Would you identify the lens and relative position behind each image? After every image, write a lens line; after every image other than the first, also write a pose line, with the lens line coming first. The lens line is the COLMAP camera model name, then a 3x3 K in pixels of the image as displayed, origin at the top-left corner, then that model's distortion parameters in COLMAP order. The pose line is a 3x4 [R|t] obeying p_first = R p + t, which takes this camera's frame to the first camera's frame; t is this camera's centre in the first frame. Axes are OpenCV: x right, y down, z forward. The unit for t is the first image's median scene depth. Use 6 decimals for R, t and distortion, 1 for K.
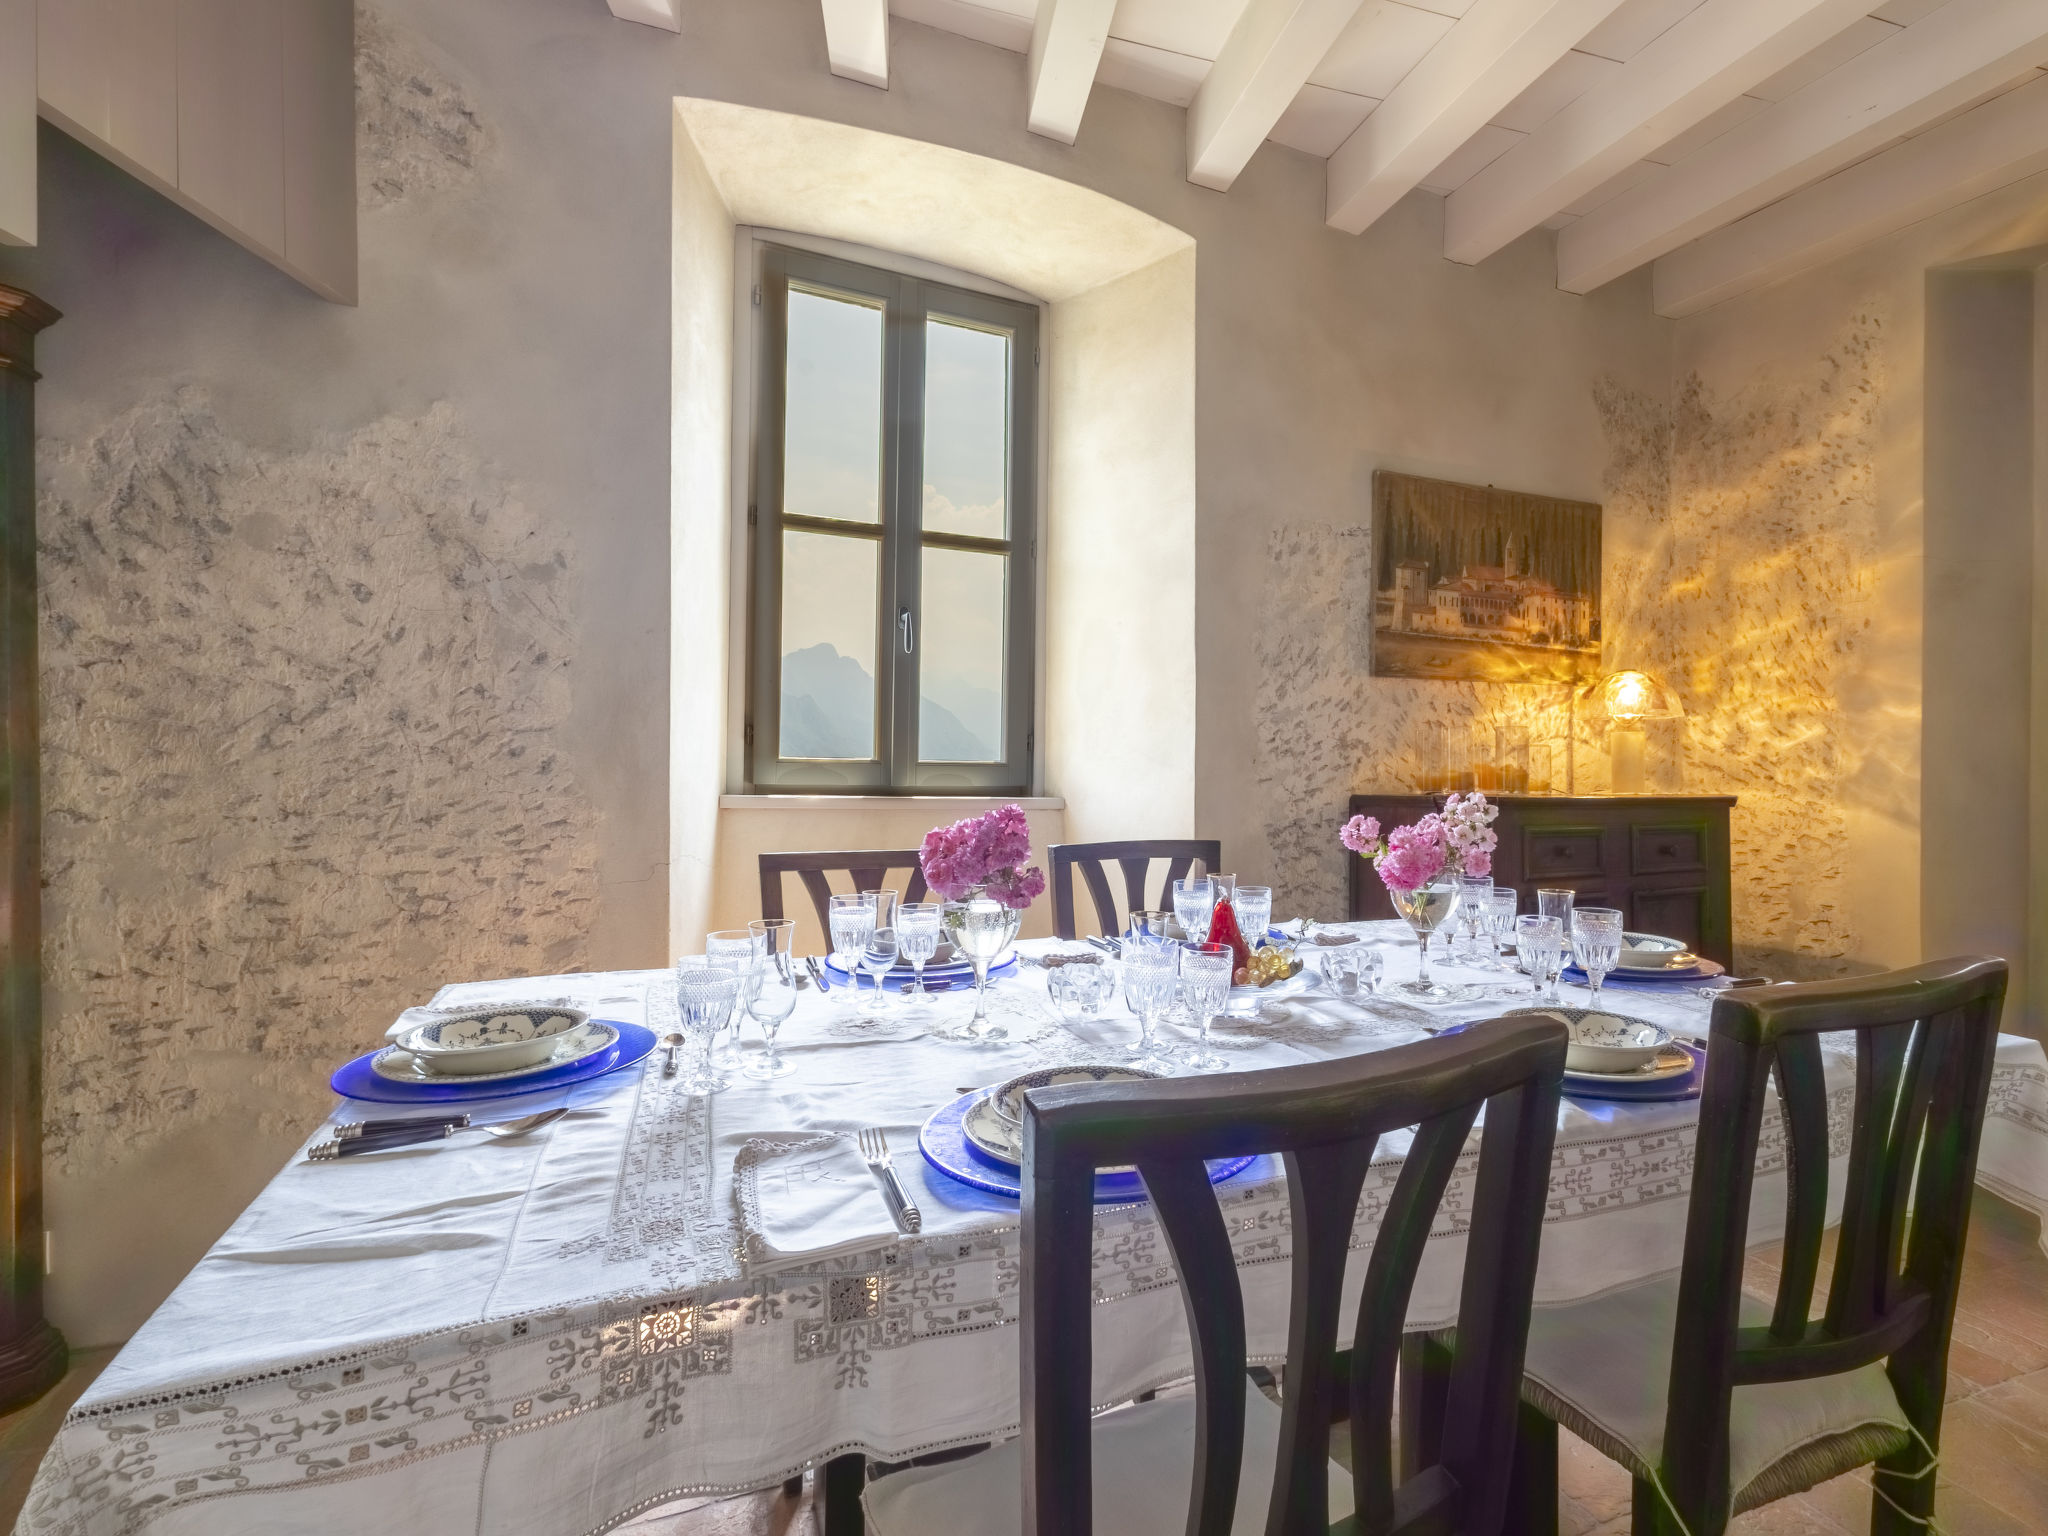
lens RADIAL K [[955.2, 0, 1013.3], [0, 955.2, 758.7], [0, 0, 1]] dist [0.001446, -0.000010]
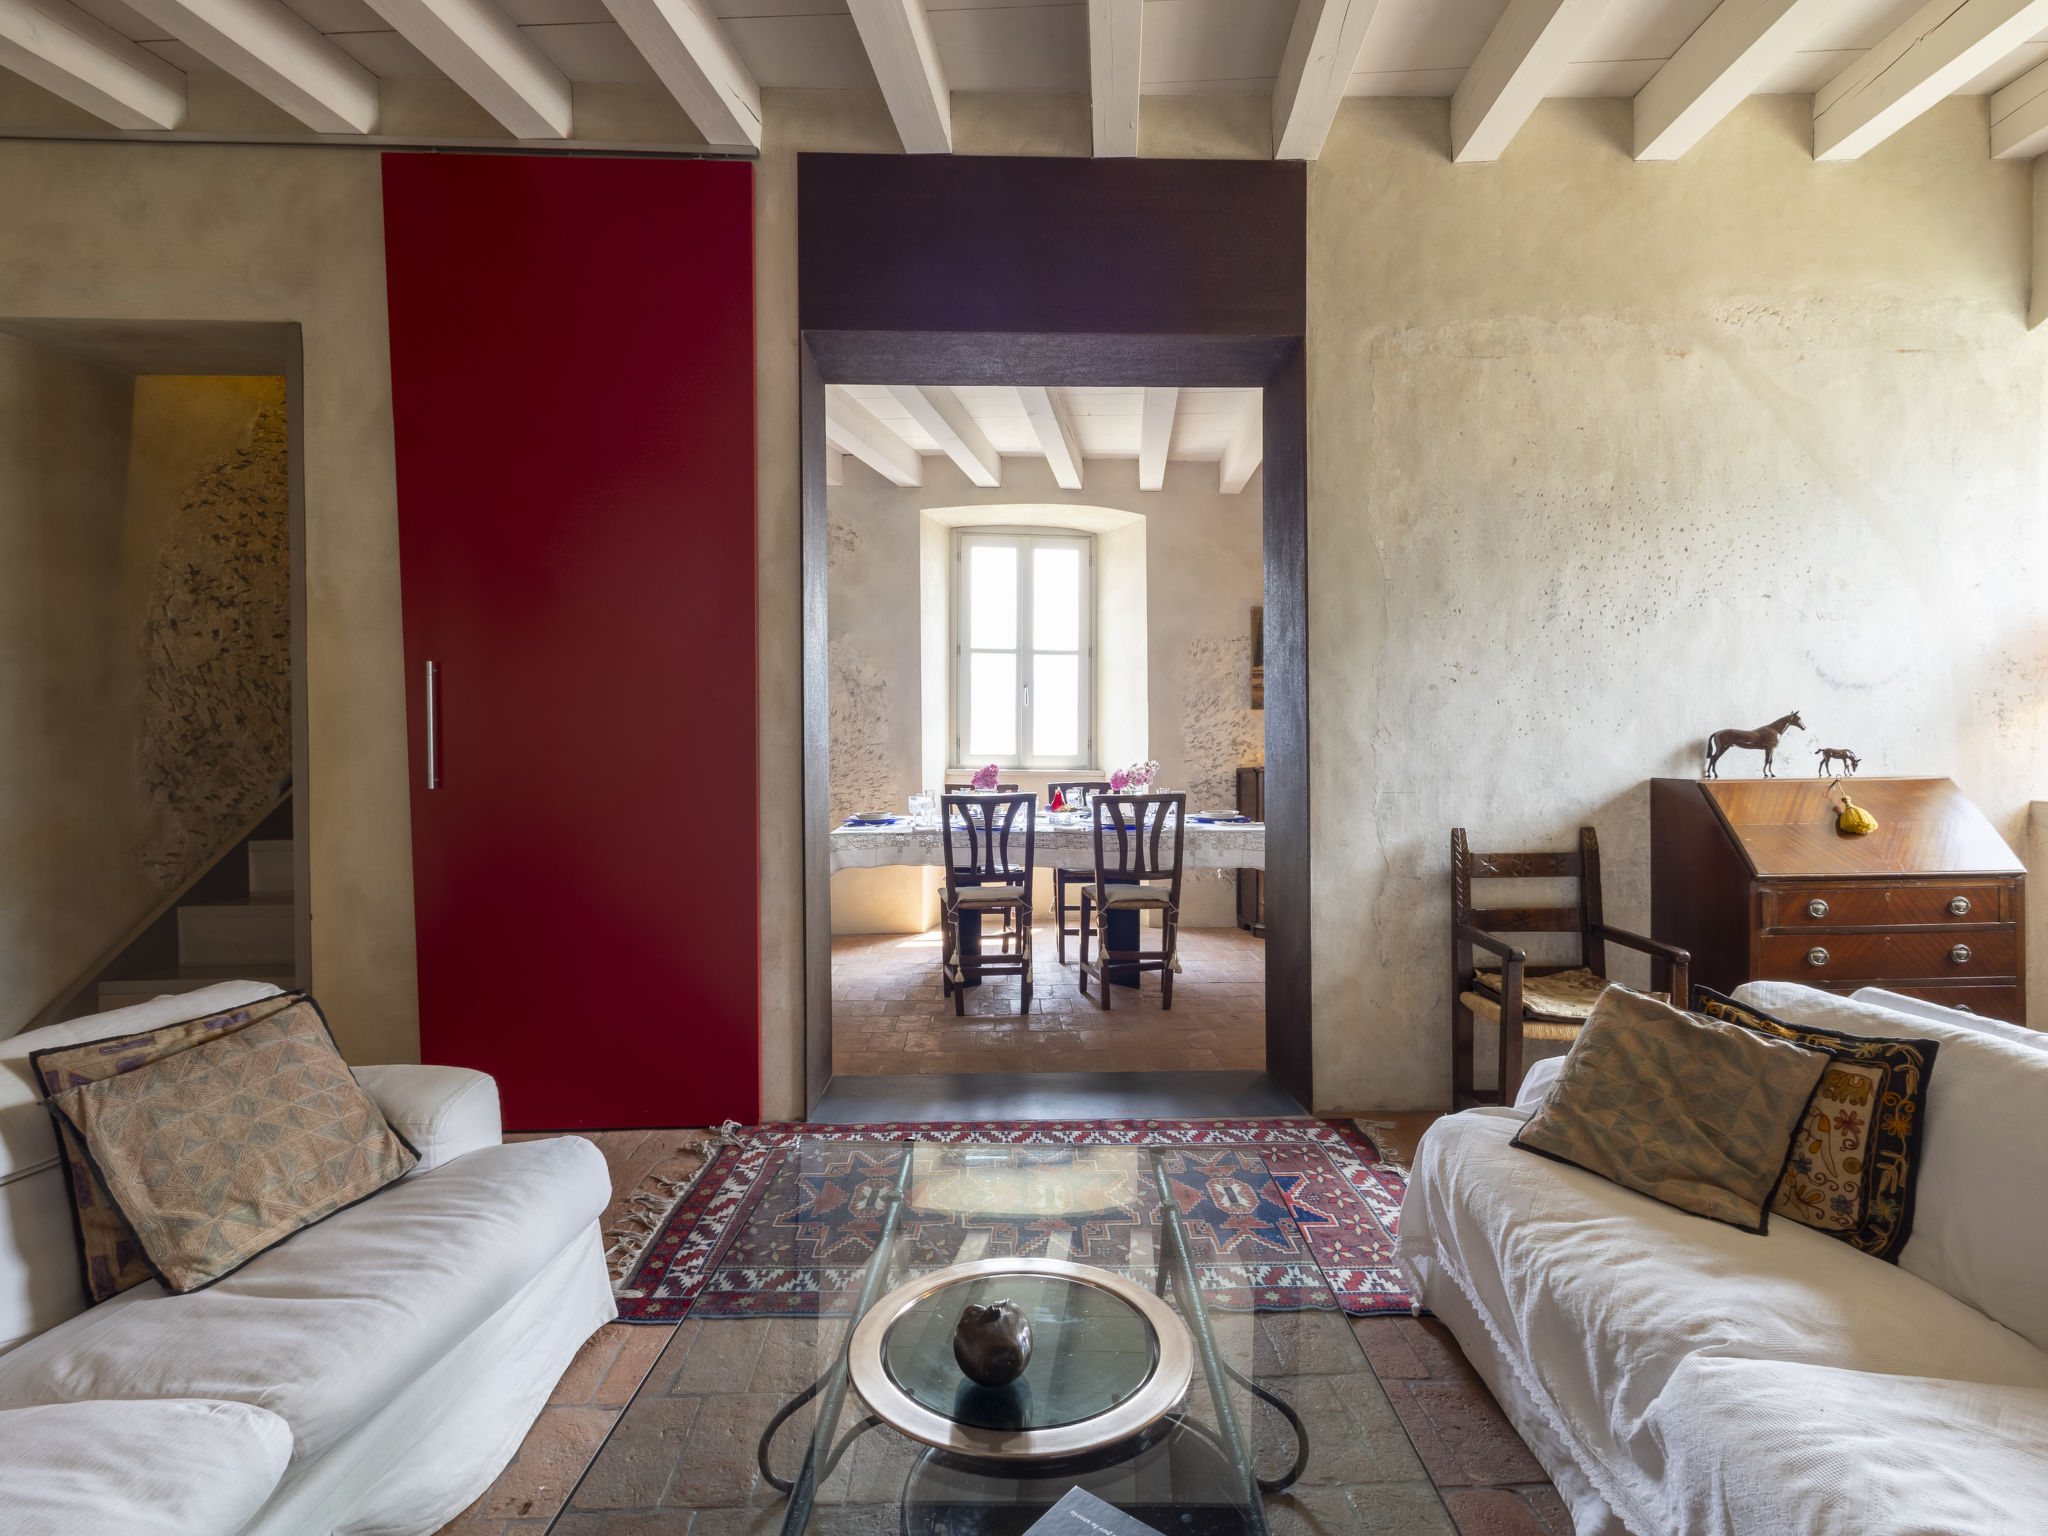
lens RADIAL K [[1078.9, 0, 1023.8], [0, 1078.9, 758.1], [0, 0, 1]] dist [0.010035, -0.002621]
pose [[0.950620, -0.014025, -0.310040, 0.468287], [0.012969, 0.999901, -0.005467, 0.017419], [0.310086, 0.001176, 0.950708, -0.987246]]
